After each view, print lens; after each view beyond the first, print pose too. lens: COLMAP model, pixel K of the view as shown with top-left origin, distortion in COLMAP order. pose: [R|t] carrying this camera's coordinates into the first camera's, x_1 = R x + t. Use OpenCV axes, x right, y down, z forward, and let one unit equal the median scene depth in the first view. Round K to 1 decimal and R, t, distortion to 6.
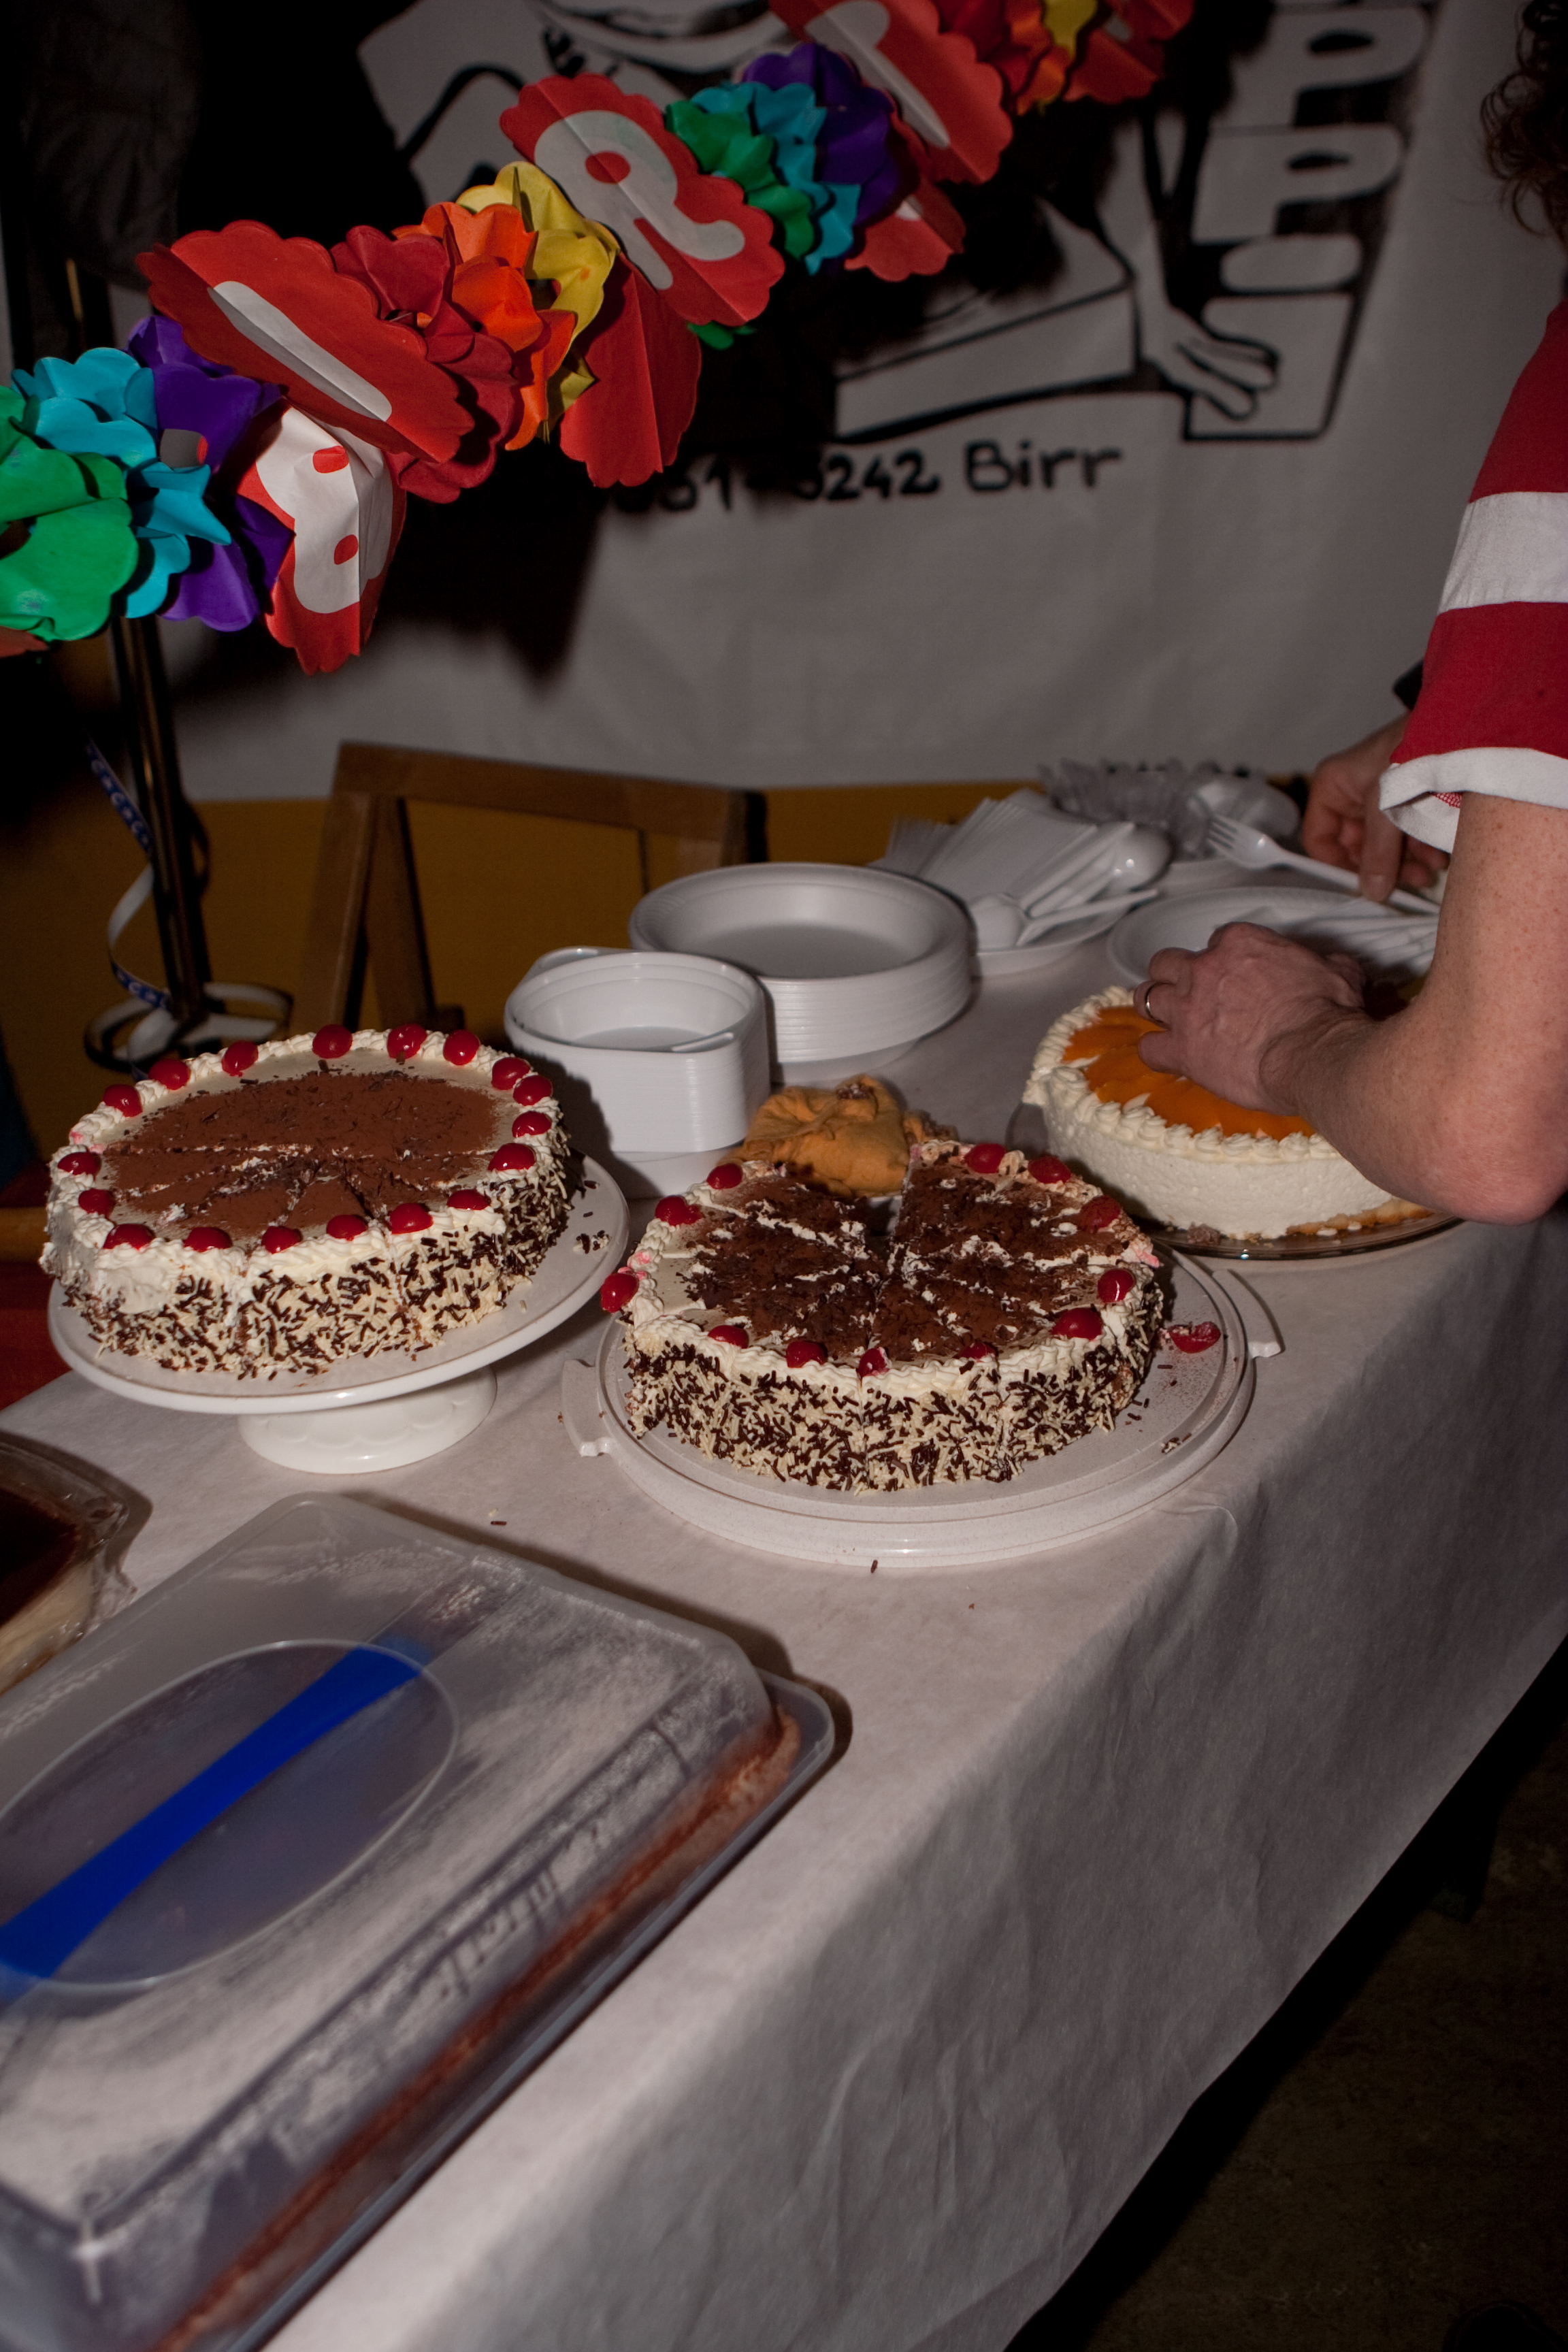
lens RADIAL K [[2592.3, 0, 787.9], [0, 2592.3, 1173.1], [0, 0, 1]] dist [-0.110745, 0.000000]
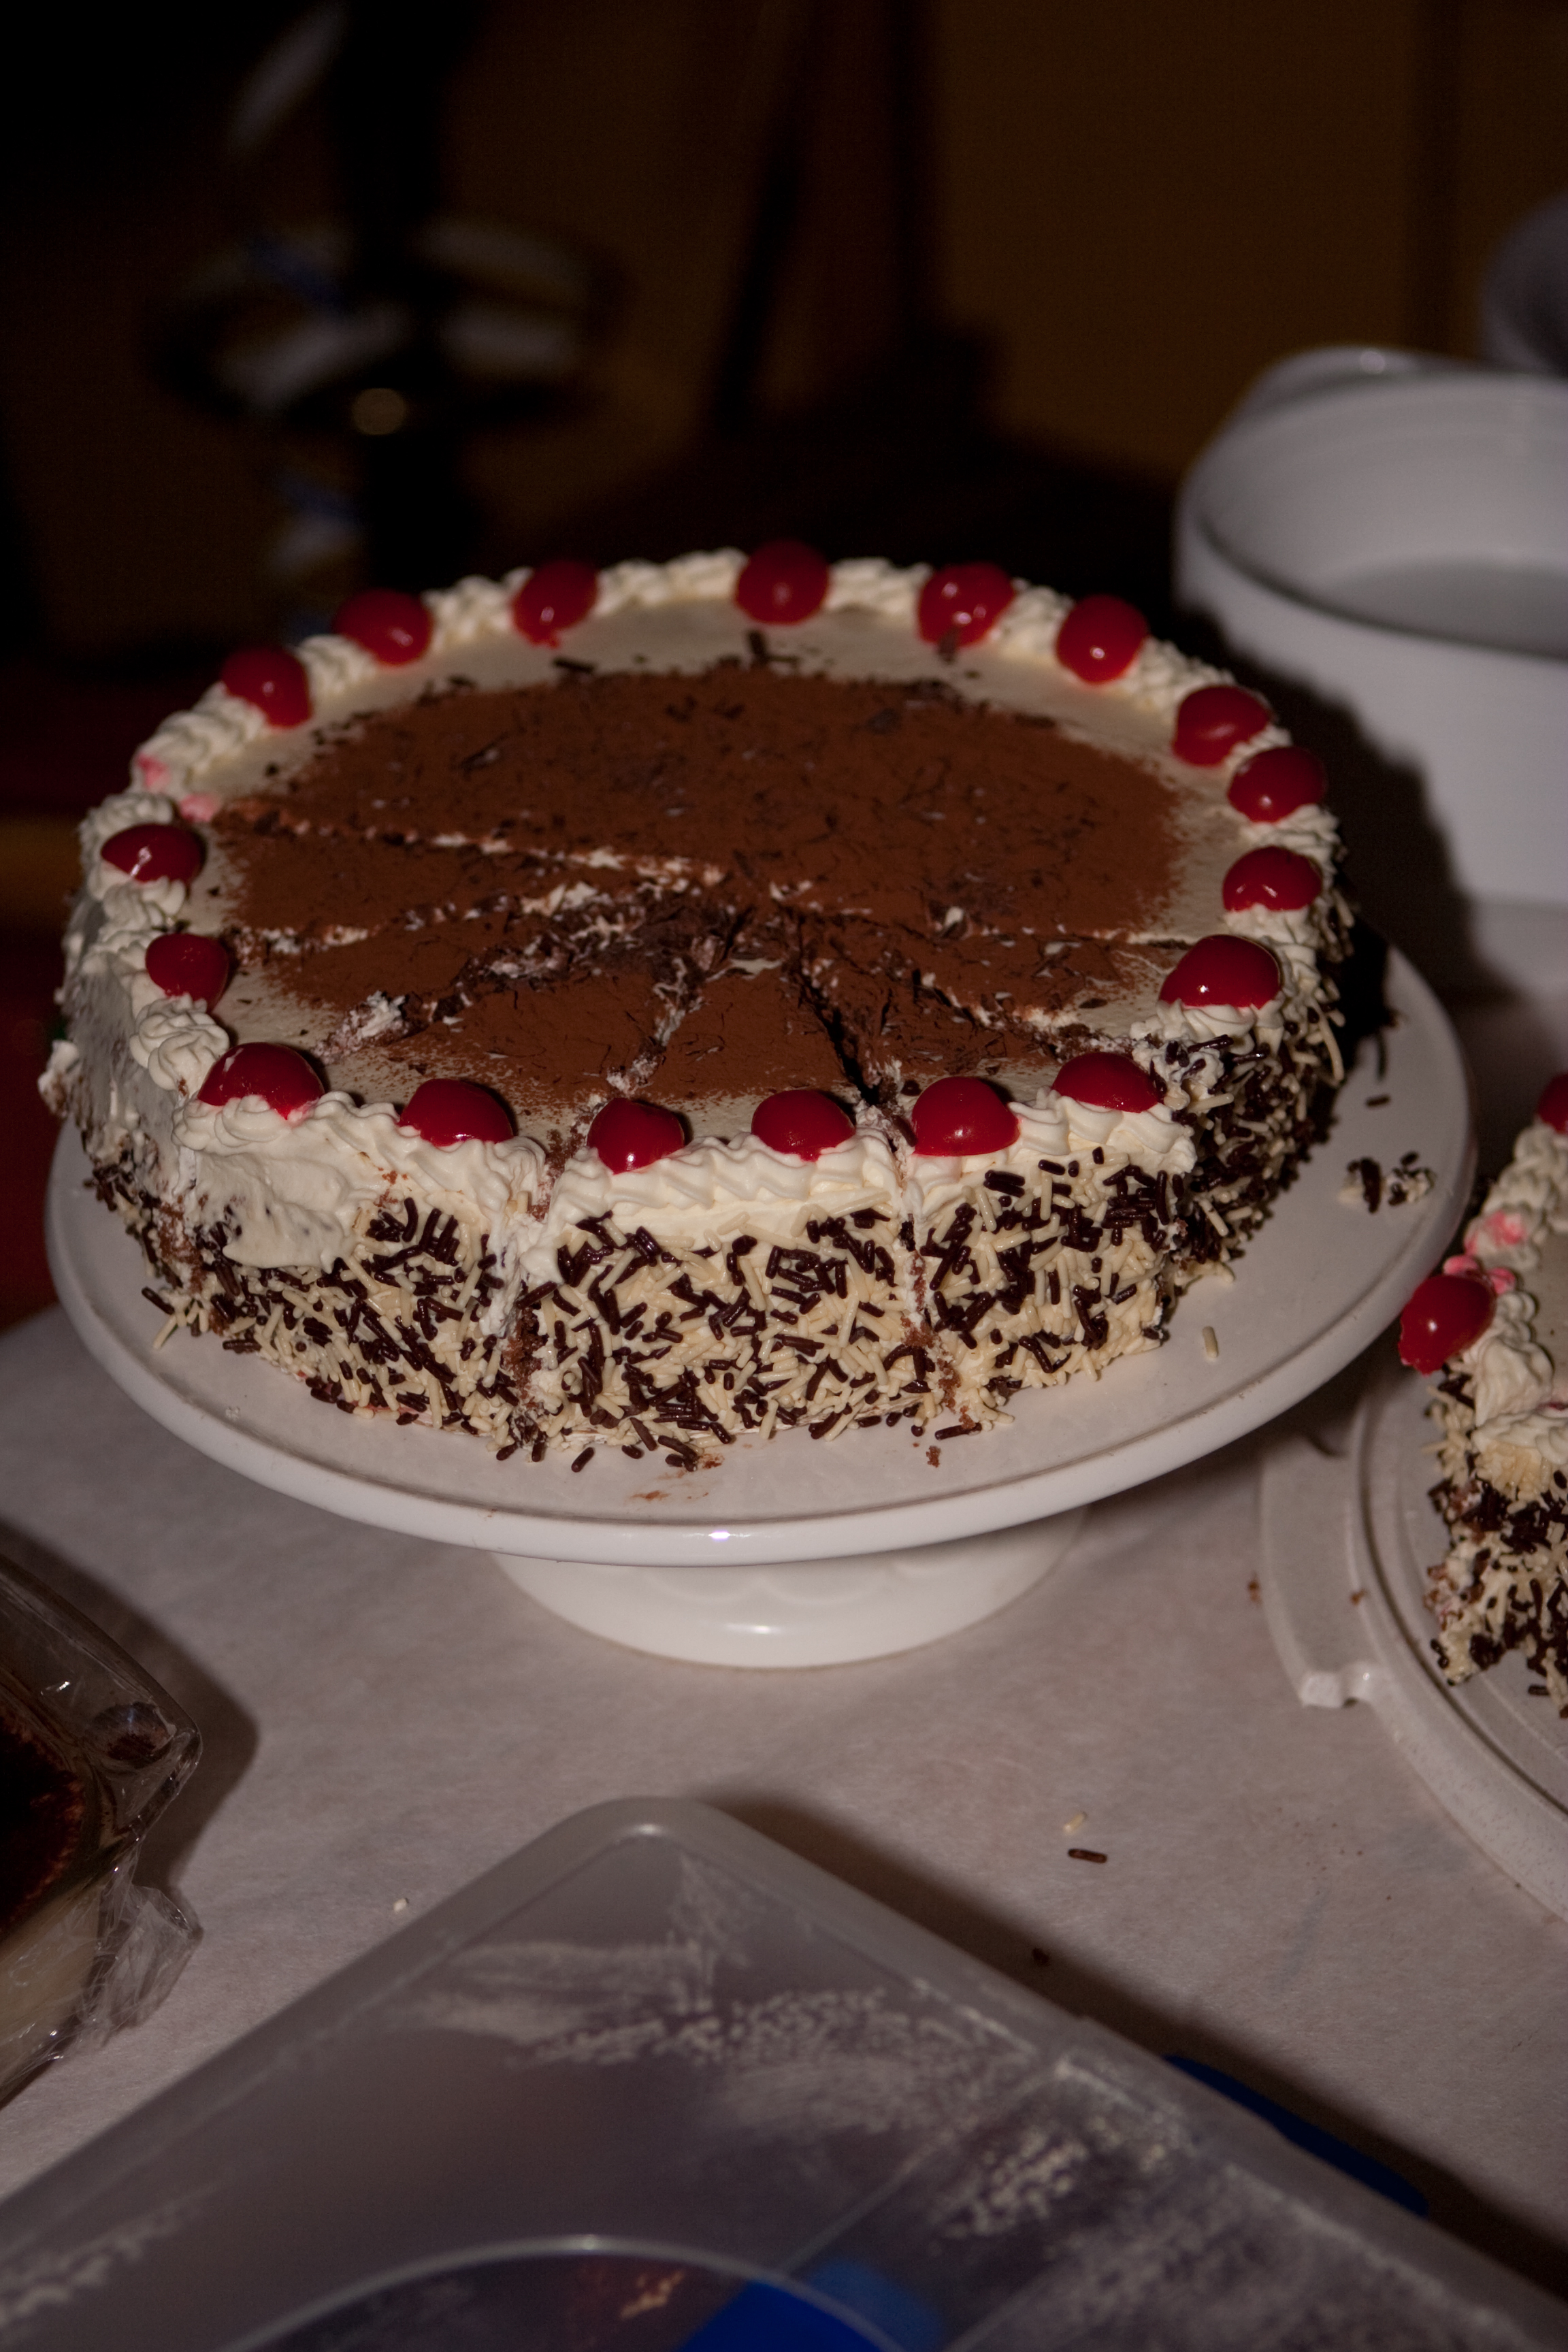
lens RADIAL K [[5395.2, 0, 782.8], [0, 5395.2, 1177.4], [0, 0, 1]] dist [0.007392, 0.000000]
pose [[0.985068, 0.115715, -0.127482, -0.063298], [-0.100591, 0.987749, 0.119300, -0.066818], [0.139725, -0.104695, 0.984640, 0.167060]]
